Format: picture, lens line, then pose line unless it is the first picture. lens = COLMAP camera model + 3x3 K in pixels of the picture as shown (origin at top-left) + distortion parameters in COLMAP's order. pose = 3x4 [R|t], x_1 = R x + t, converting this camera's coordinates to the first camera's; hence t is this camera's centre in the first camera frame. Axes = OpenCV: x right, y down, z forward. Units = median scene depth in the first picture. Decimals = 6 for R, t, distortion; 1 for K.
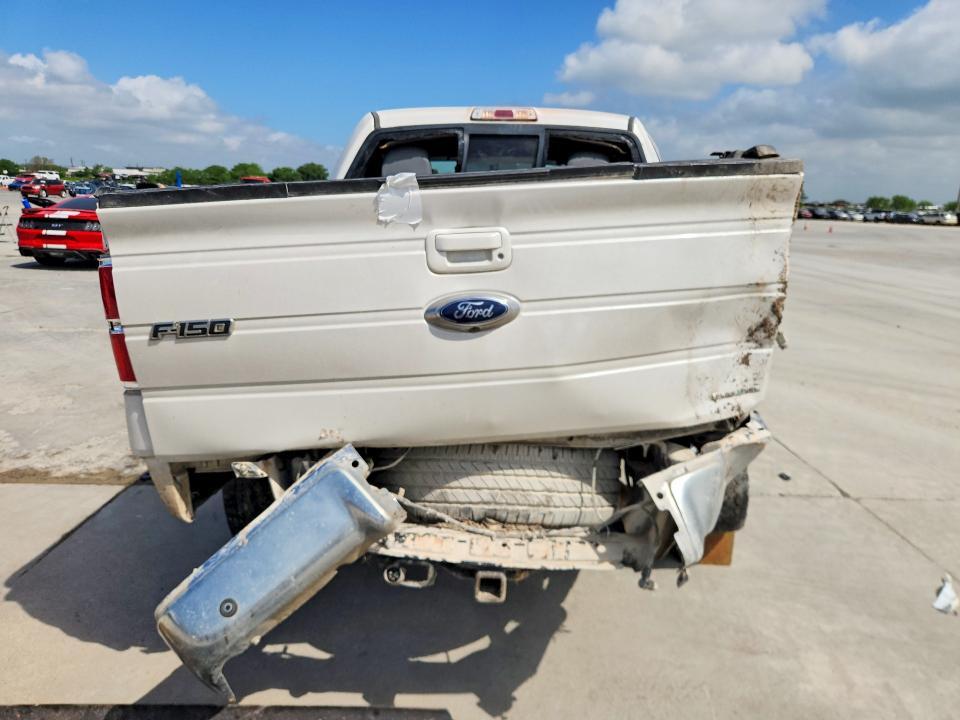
lens RADIAL K [[696.8, 0, 480.9], [0, 696.8, 360.9], [0, 0, 1]] dist [-0.003423, -0.008175]
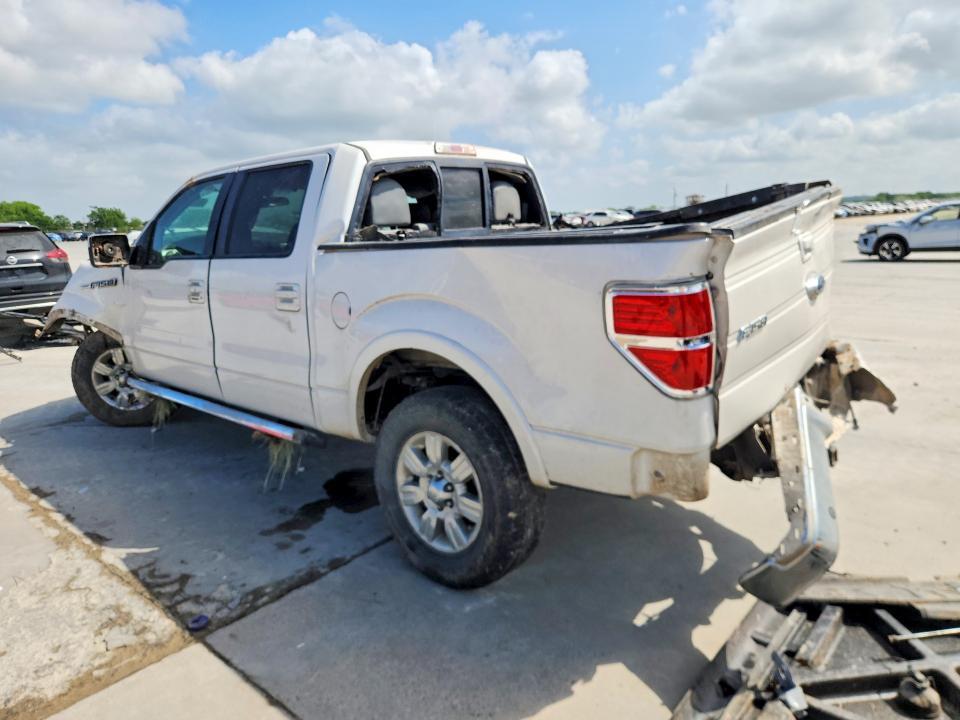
lens RADIAL K [[728.0, 0, 484.1], [0, 728.0, 356.5], [0, 0, 1]] dist [0.025066, -0.001803]
pose [[0.617716, -0.193046, 0.762339, -0.152307], [0.225739, 0.972132, 0.063258, -0.016197], [-0.753306, 0.133014, 0.644079, 0.043819]]
